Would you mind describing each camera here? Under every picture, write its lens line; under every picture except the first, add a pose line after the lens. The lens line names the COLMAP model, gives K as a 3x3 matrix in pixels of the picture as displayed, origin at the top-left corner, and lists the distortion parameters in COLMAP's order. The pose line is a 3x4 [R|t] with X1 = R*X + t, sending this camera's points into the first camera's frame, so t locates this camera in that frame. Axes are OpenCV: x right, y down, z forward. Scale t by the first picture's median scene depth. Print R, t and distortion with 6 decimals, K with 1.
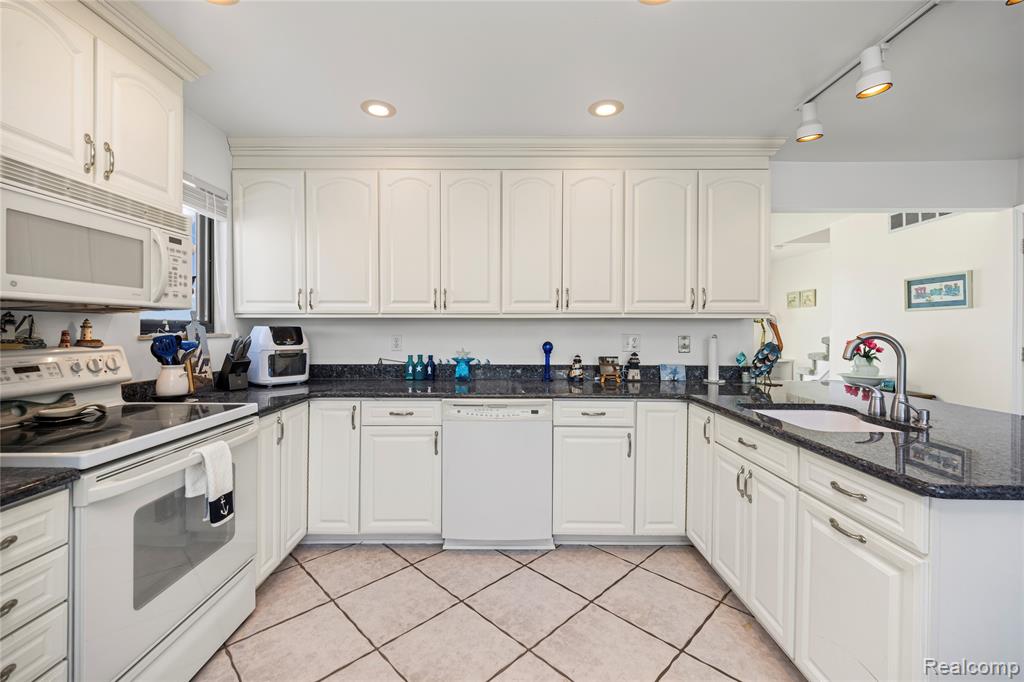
lens RADIAL K [[444.8, 0, 498.5], [0, 444.8, 328.3], [0, 0, 1]] dist [-0.008361, 0.000148]
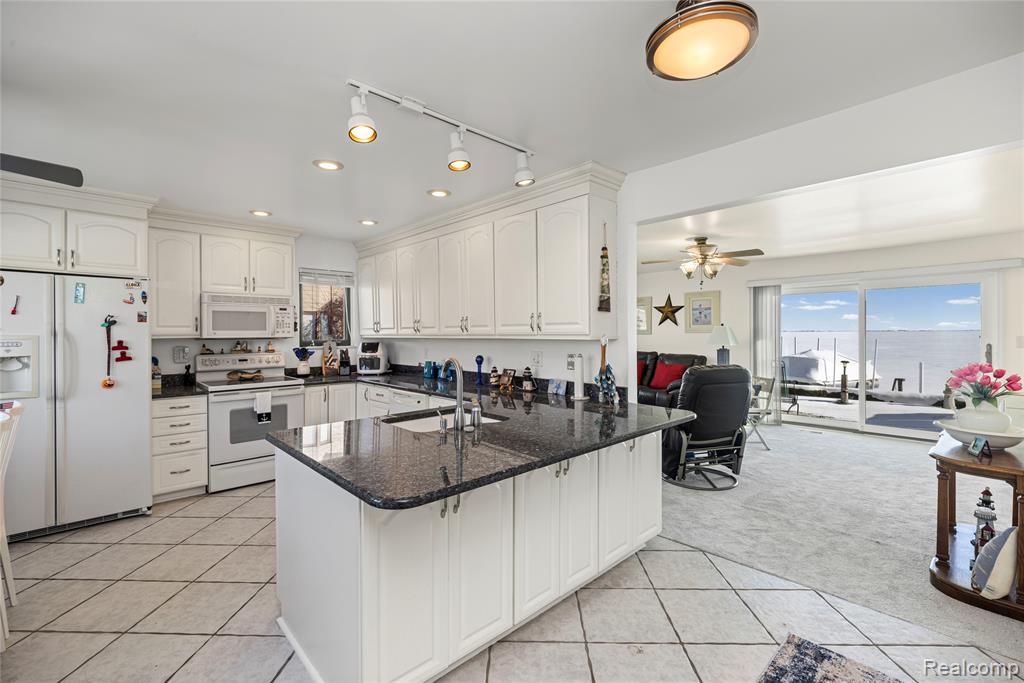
lens RADIAL K [[444.8, 0, 503.7], [0, 444.8, 336.4], [0, 0, 1]] dist [-0.008361, 0.000148]
pose [[0.684298, 0.001996, -0.729200, 1.399451], [0.008582, 0.999905, 0.010791, -0.050652], [0.729152, -0.013642, 0.684216, 0.168097]]
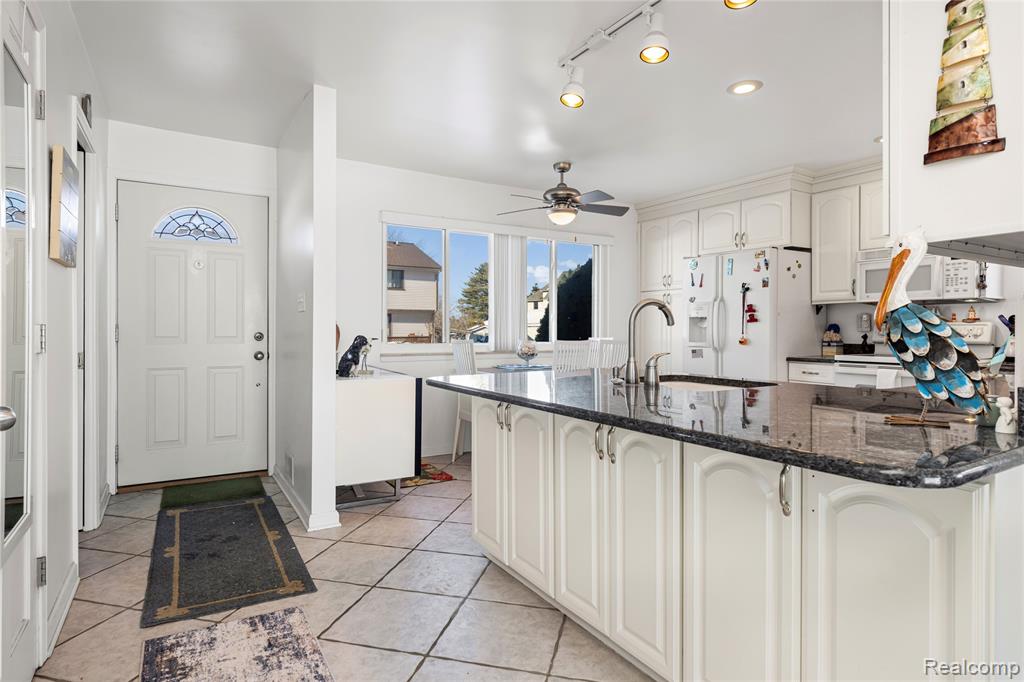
lens RADIAL K [[548.6, 0, 511.8], [0, 548.6, 332.0], [0, 0, 1]] dist [-0.024072, 0.000892]
pose [[-0.846936, -0.000526, -0.531695, 1.339412], [-0.000545, 1.000000, -0.000122, 0.061449], [0.531695, 0.000186, -0.846936, 1.383286]]
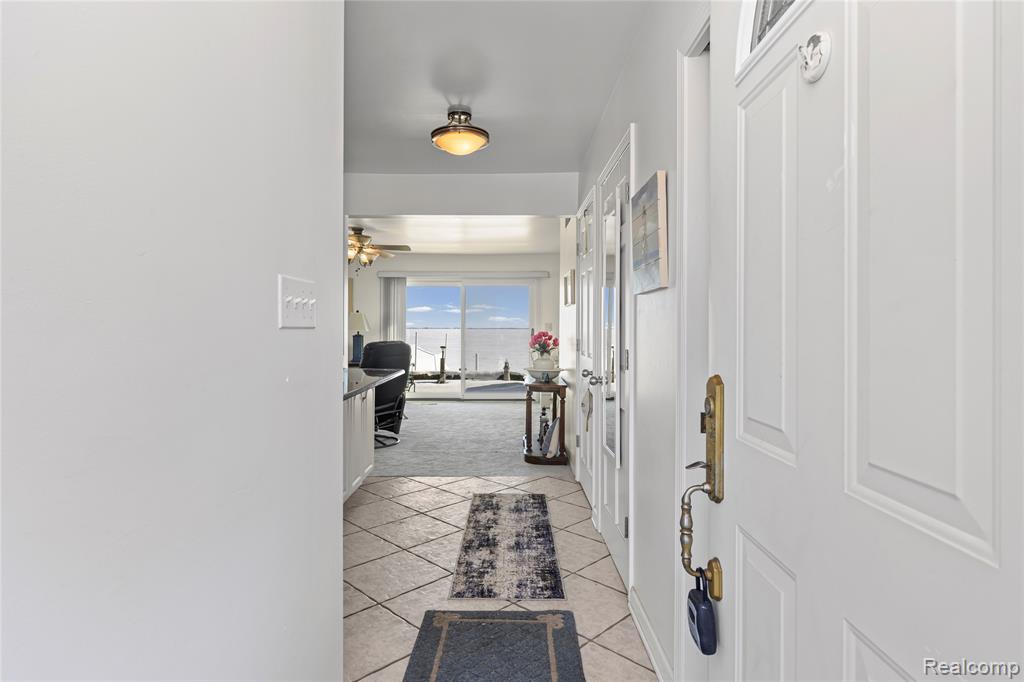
lens RADIAL K [[548.6, 0, 510.3], [0, 548.6, 333.2], [0, 0, 1]] dist [-0.024072, 0.000892]
pose [[0.999928, 0.005179, 0.010797, 1.261200], [-0.005332, 0.999886, 0.014143, 0.005210], [-0.010722, -0.014199, 0.999842, -0.504656]]
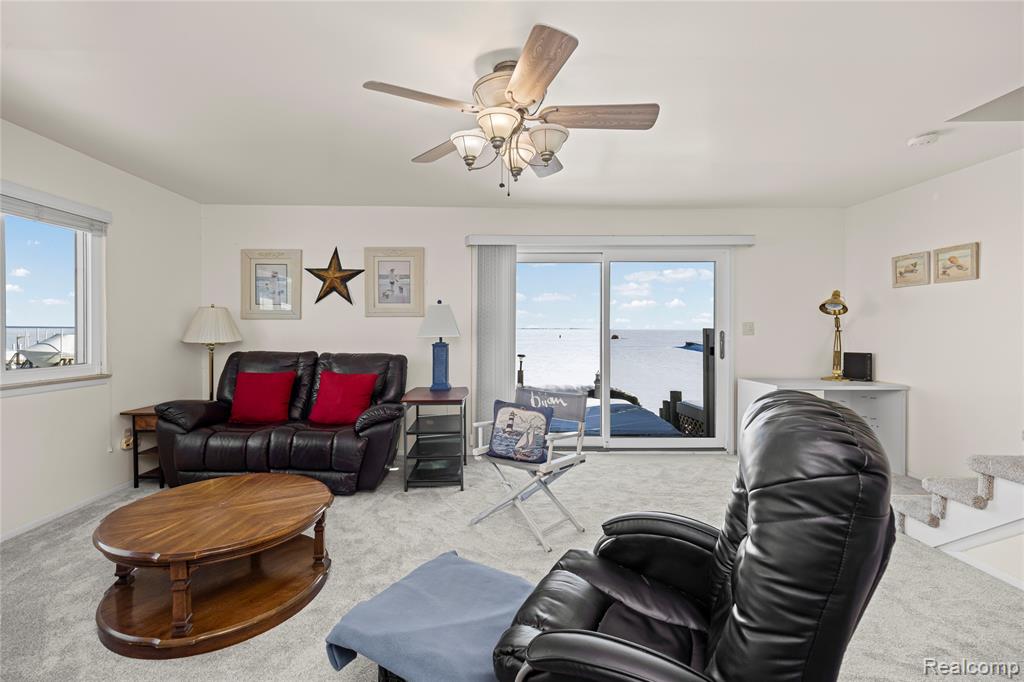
lens RADIAL K [[444.8, 0, 506.0], [0, 444.8, 331.3], [0, 0, 1]] dist [-0.008361, 0.000148]
pose [[0.999016, 0.002327, 0.044296, 0.484417], [-0.002780, 0.999944, 0.010174, 0.009147], [-0.044270, -0.010287, 0.998967, 1.408332]]
